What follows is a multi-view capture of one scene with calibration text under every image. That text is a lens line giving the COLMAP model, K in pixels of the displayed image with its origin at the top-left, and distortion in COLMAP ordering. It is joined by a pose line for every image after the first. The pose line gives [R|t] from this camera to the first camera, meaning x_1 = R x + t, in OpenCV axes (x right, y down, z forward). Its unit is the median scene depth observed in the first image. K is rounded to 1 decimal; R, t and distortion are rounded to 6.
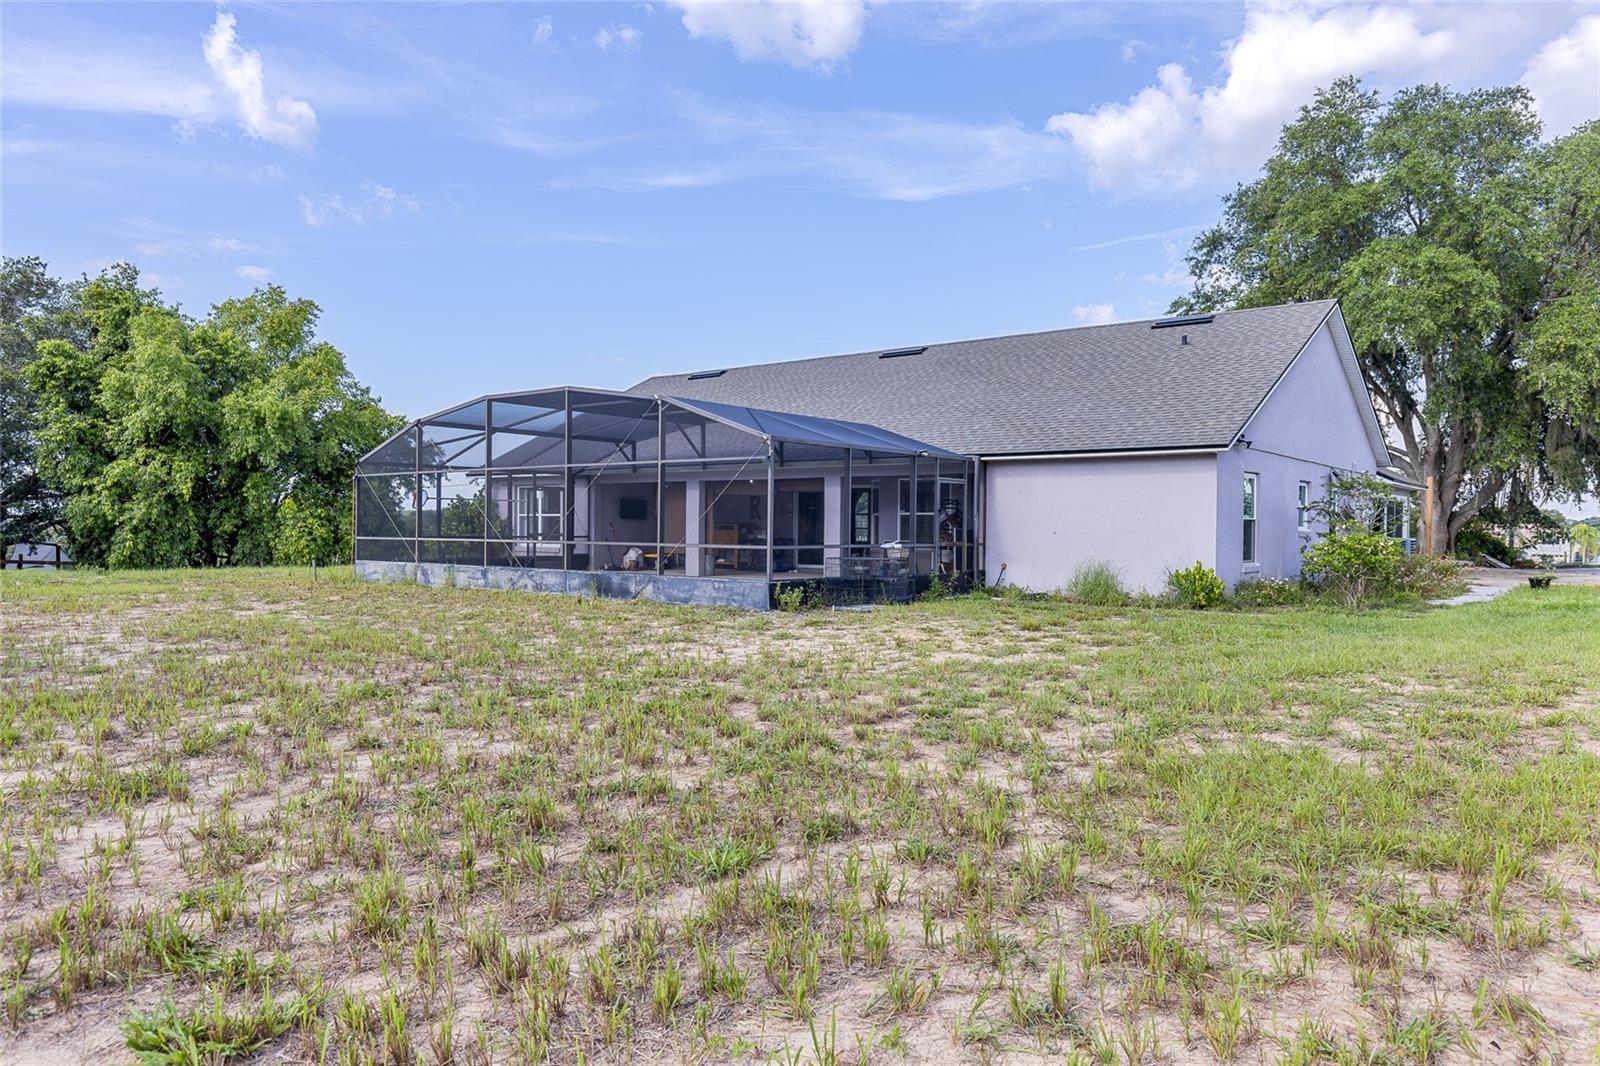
lens RADIAL K [[1034.5, 0, 800.0], [0, 1034.5, 533.0], [0, 0, 1]] dist [0.002265, 0.000131]
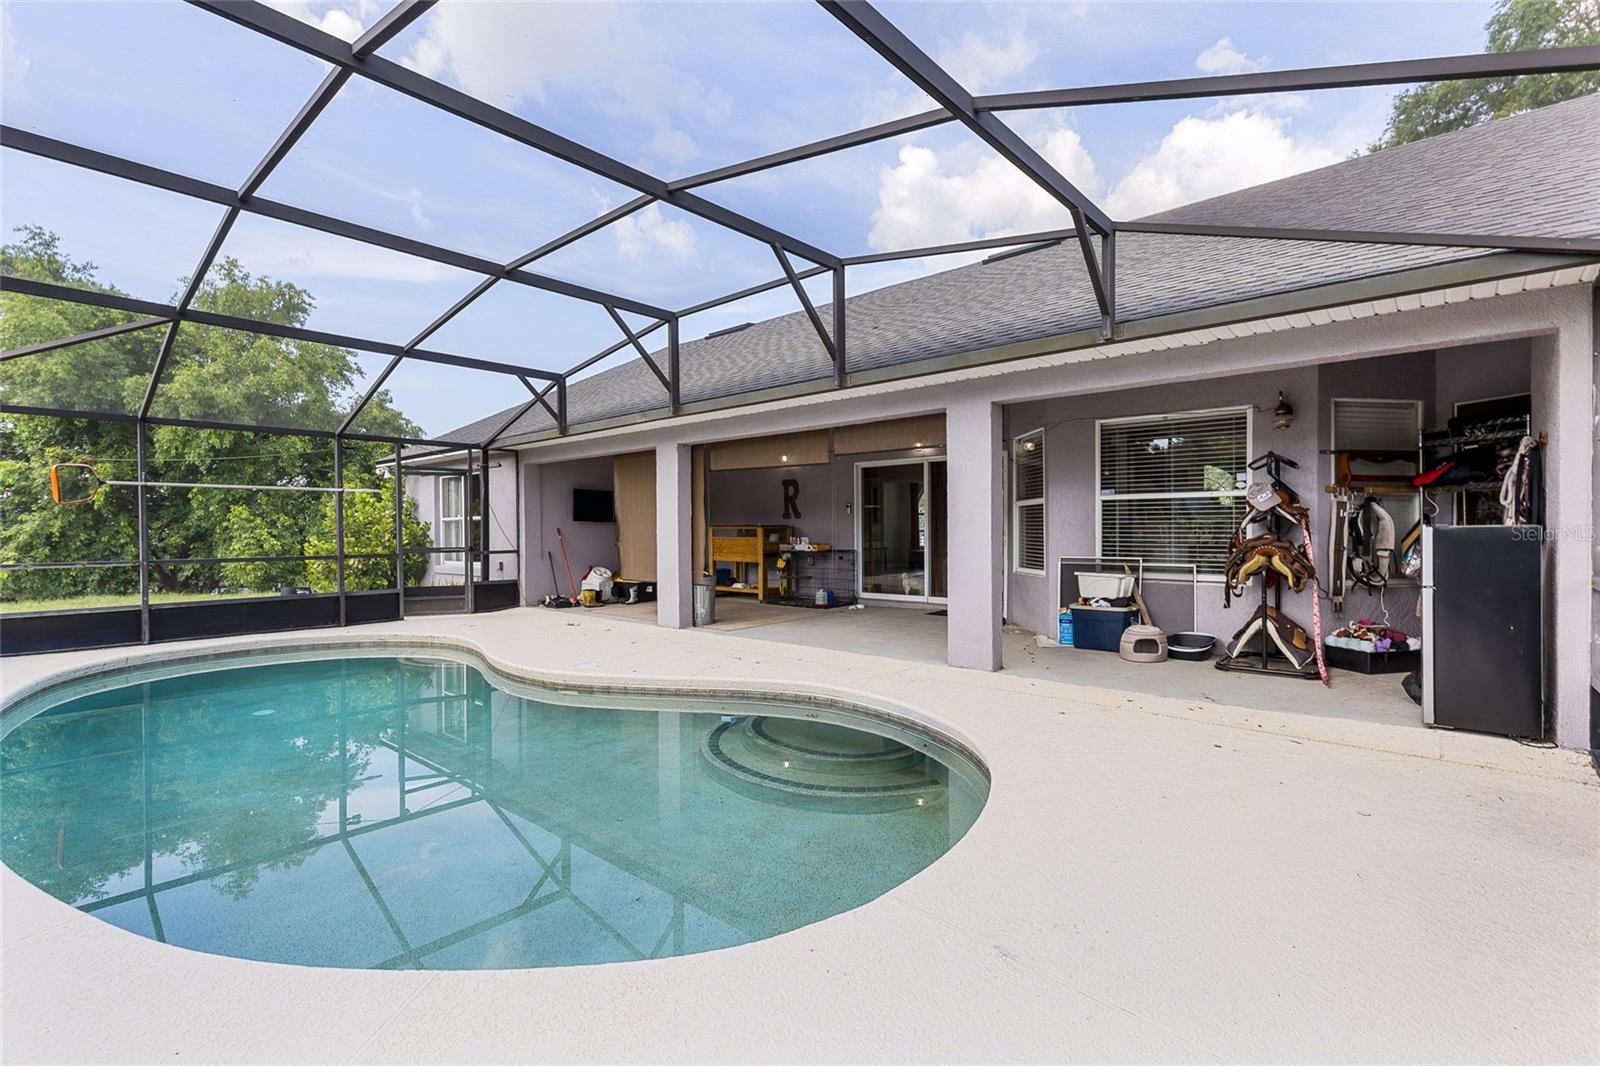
lens RADIAL K [[725.7, 0, 804.1], [0, 725.7, 536.8], [0, 0, 1]] dist [0.001842, -0.000613]
pose [[0.999057, -0.014140, -0.041044, -0.018593], [0.014167, 0.999900, 0.000369, -0.002785], [0.041035, -0.000950, 0.999157, 0.574954]]
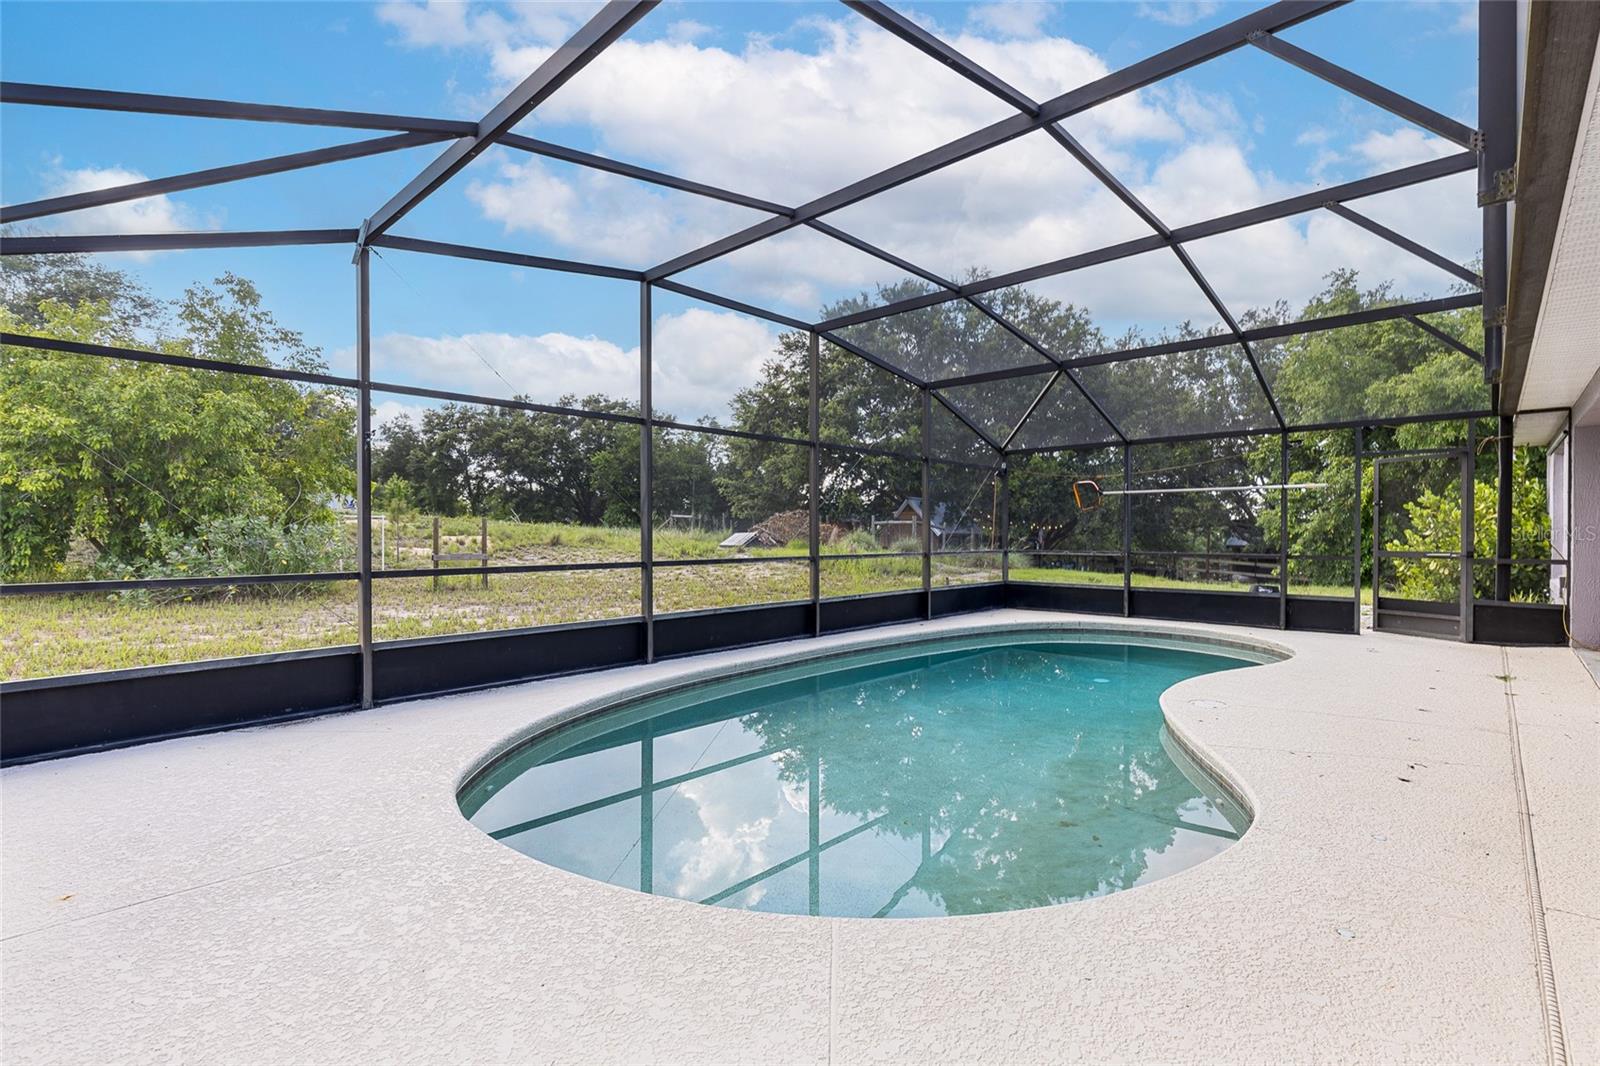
lens RADIAL K [[725.7, 0, 804.1], [0, 725.7, 536.8], [0, 0, 1]] dist [0.001842, -0.000613]
pose [[-0.063223, -0.004836, -0.997988, 0.084073], [-0.007004, 0.999966, -0.004402, -0.001868], [0.997975, 0.006712, -0.063254, 0.710800]]
